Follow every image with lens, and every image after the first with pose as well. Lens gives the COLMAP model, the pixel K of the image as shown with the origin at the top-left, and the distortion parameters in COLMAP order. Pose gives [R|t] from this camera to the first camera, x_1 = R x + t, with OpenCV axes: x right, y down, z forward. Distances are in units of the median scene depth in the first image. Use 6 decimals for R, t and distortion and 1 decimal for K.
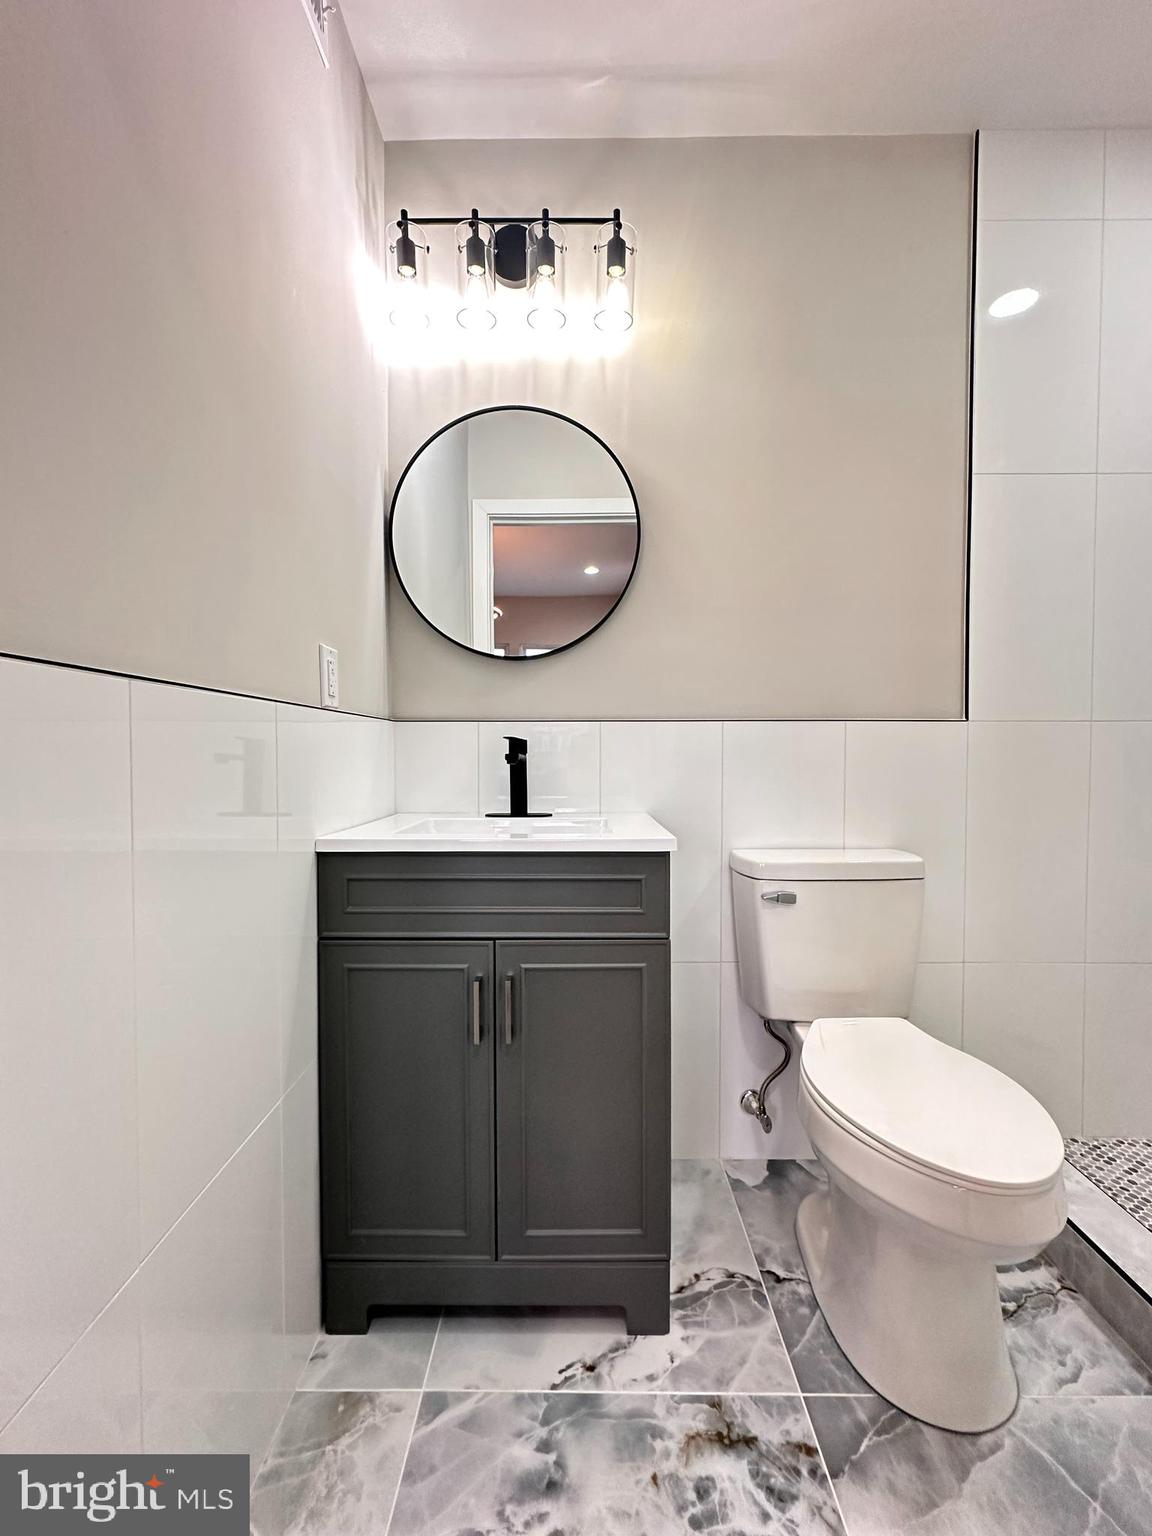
lens RADIAL K [[613.6, 0, 576.9], [0, 613.6, 765.4], [0, 0, 1]] dist [-0.002946, -0.000037]
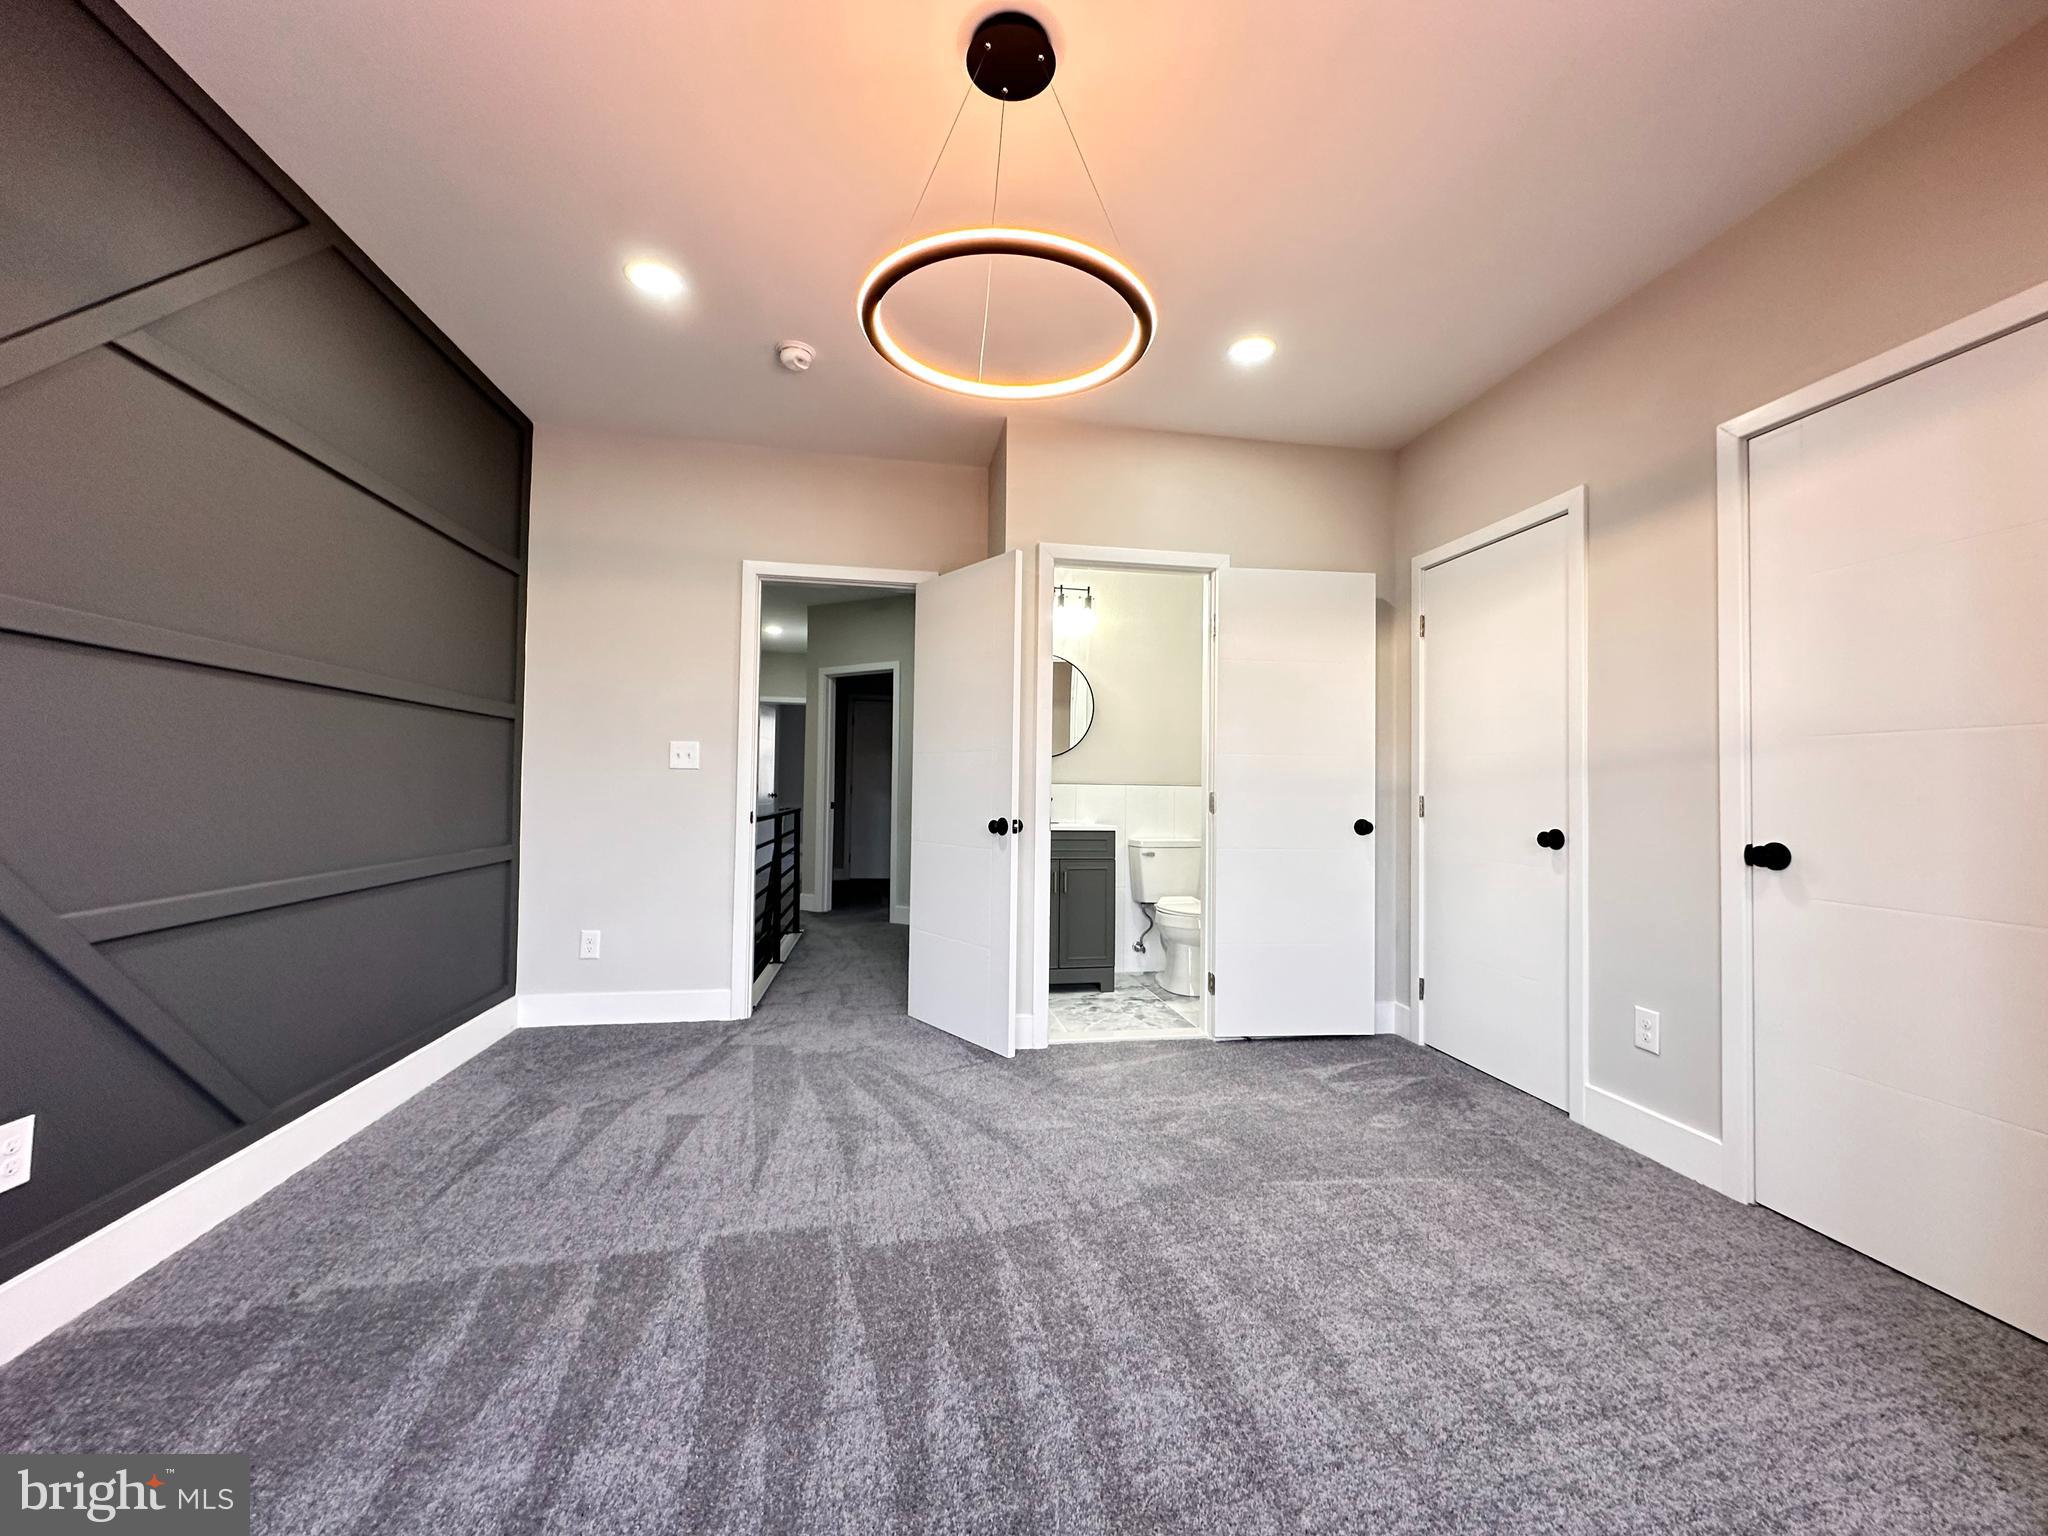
lens RADIAL K [[818.1, 0, 1025.2], [0, 818.1, 772.5], [0, 0, 1]] dist [-0.002946, -0.000037]
pose [[0.987239, 0.016275, 0.158411, -0.709389], [-0.010259, 0.999197, -0.038722, 0.015168], [-0.158914, 0.036603, 0.986614, -2.253544]]
